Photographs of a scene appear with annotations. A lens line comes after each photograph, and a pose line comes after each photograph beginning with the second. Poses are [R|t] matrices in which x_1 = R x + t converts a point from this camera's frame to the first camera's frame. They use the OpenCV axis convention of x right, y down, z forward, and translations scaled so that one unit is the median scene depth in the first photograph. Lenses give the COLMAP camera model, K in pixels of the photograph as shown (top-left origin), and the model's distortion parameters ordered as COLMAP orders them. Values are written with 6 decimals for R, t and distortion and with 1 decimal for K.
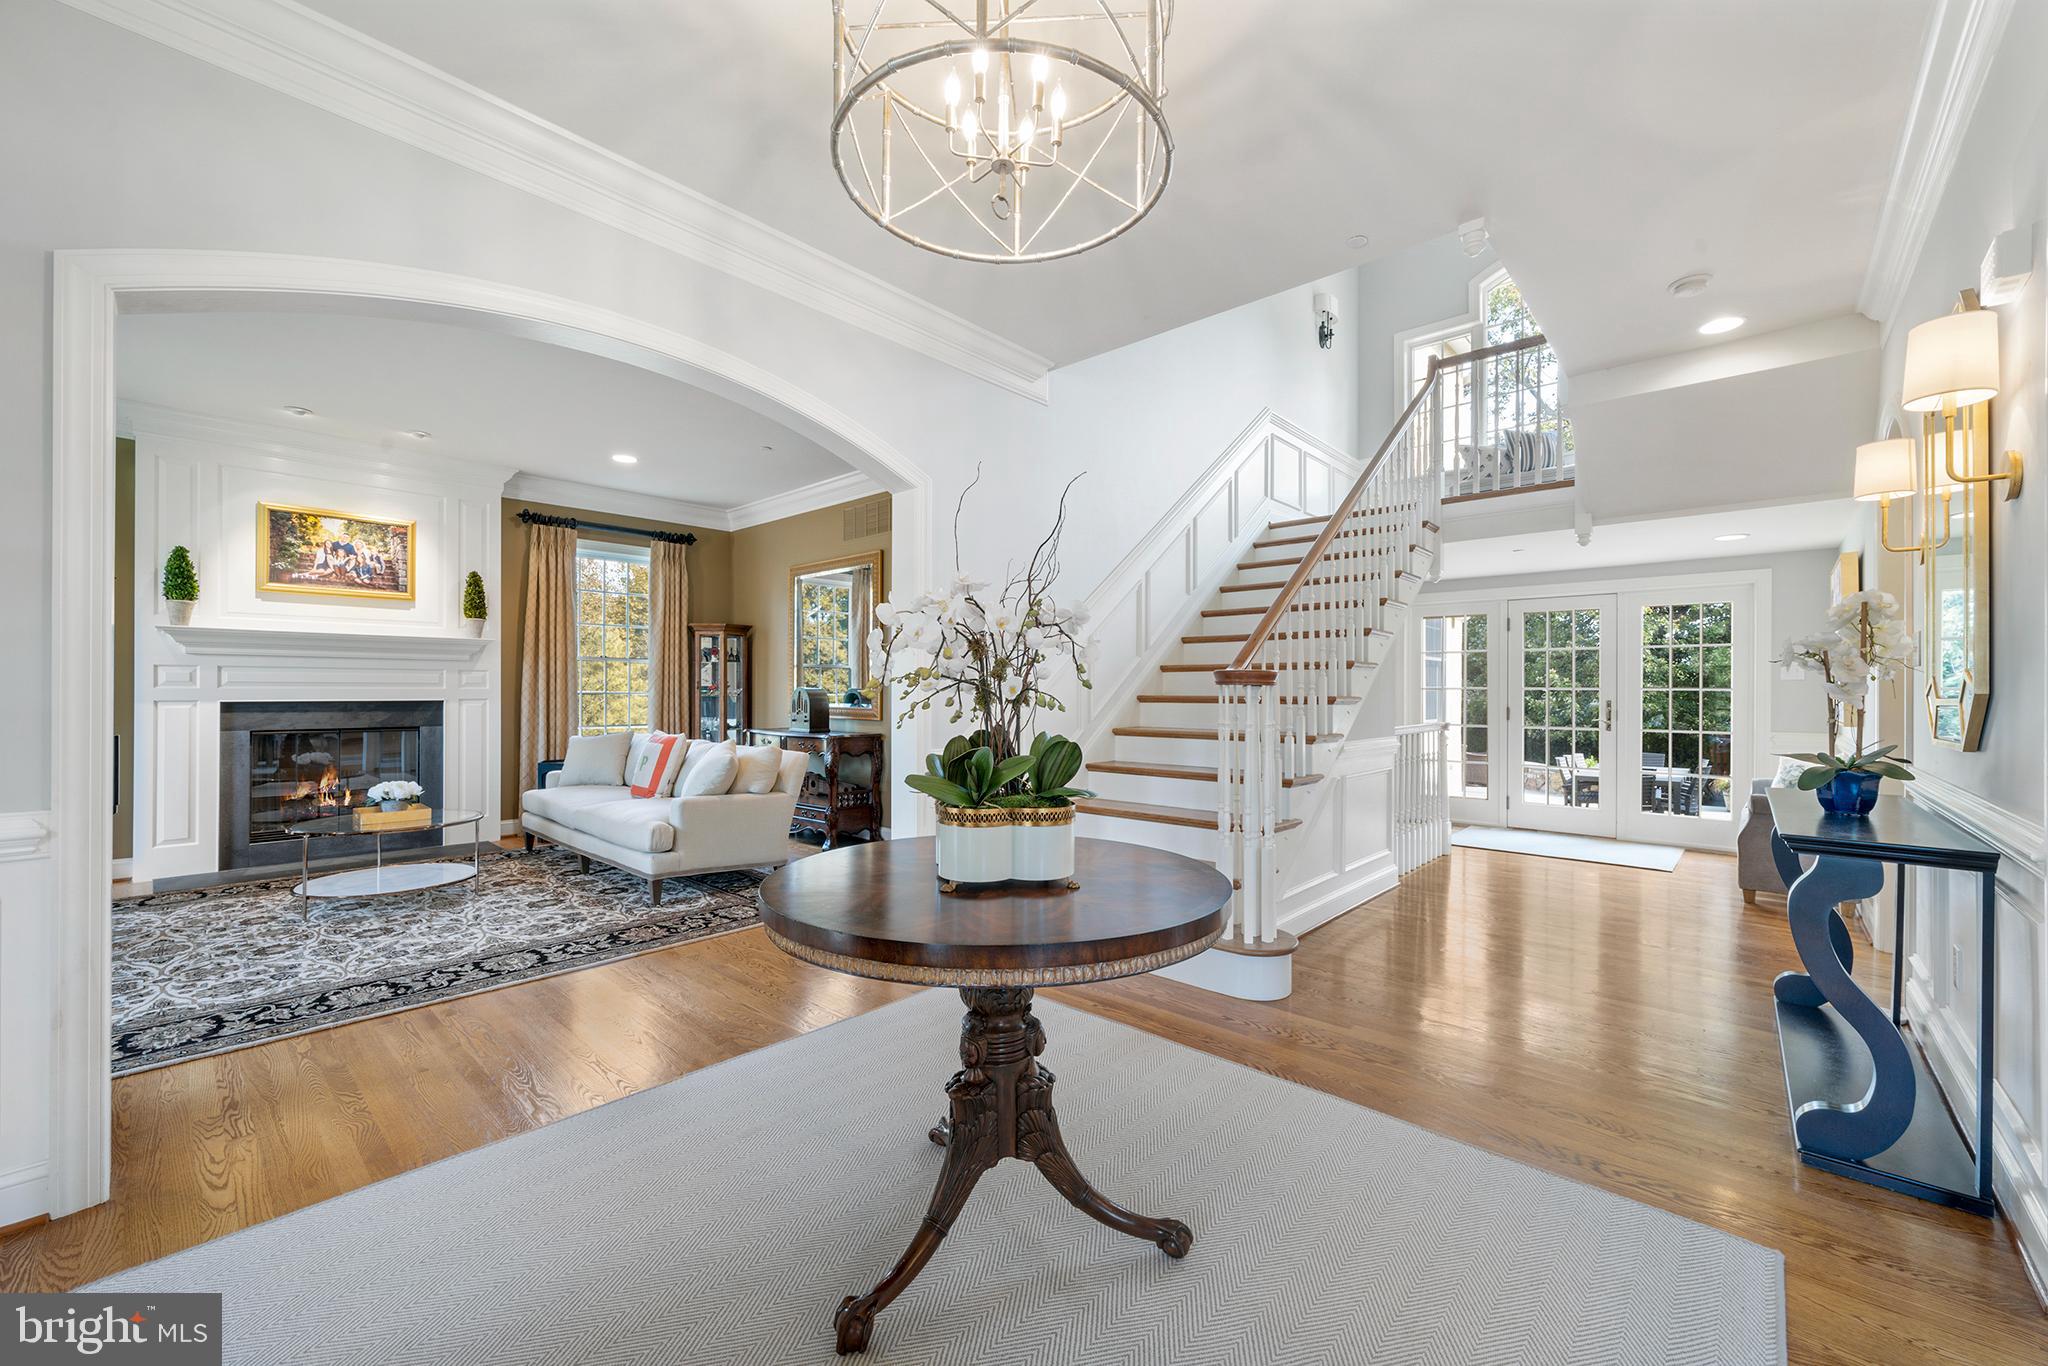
lens RADIAL K [[808.8, 0, 1027.7], [0, 808.8, 691.1], [0, 0, 1]] dist [0.003043, -0.001164]
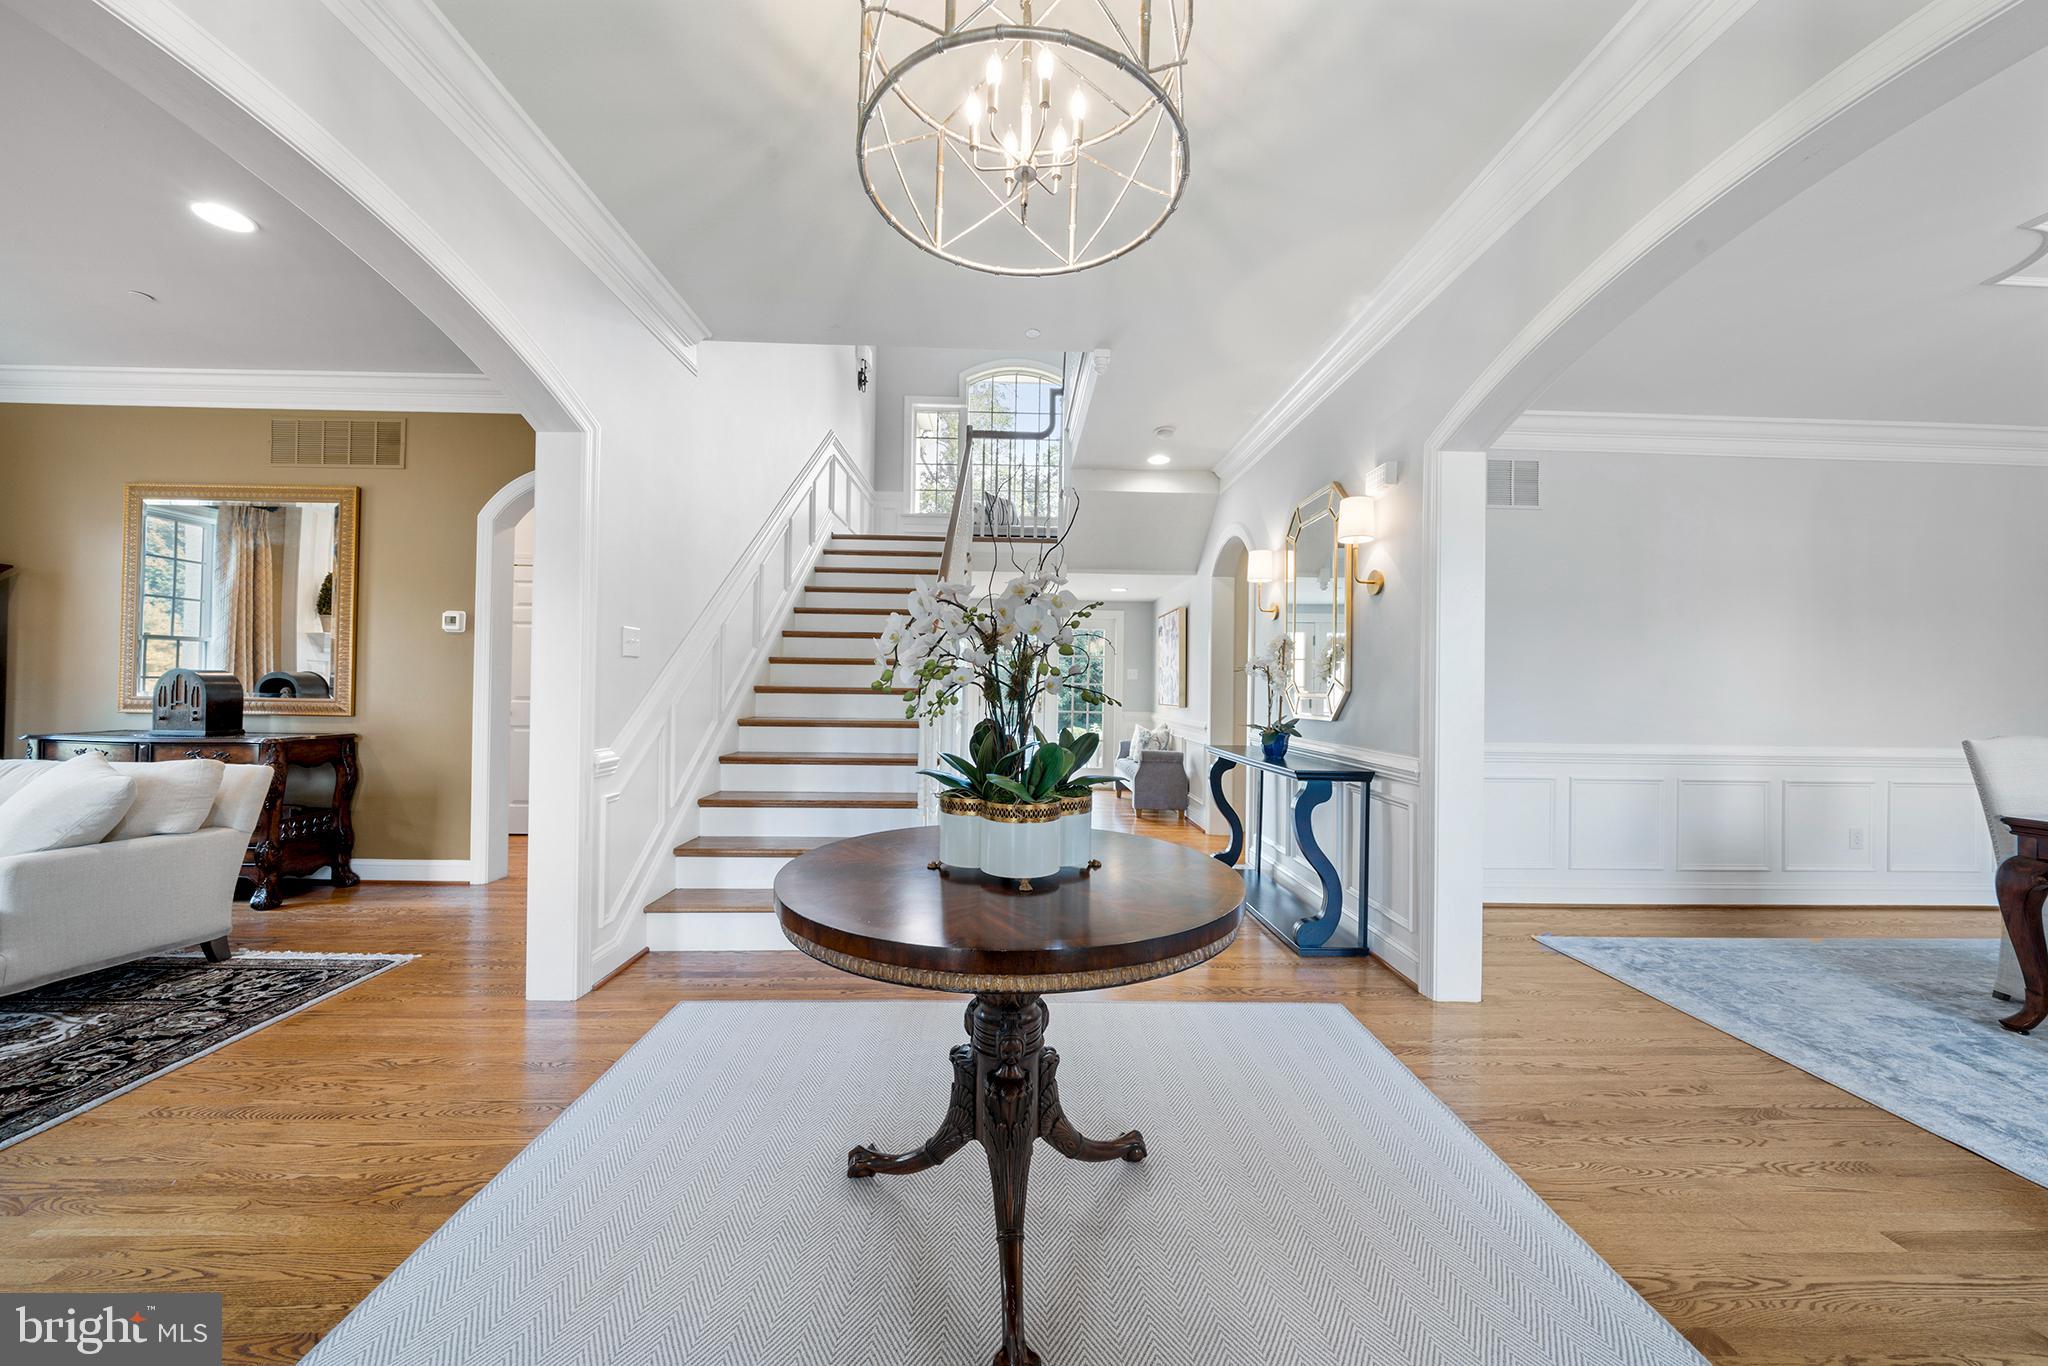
lens RADIAL K [[707.8, 0, 1026.0], [0, 707.8, 681.9], [0, 0, 1]] dist [-0.008158, 0.000187]
pose [[0.716715, 0.012026, 0.697262, -0.274465], [-0.012998, 0.999908, -0.003885, -0.000923], [-0.697245, -0.006279, 0.716806, 0.152959]]
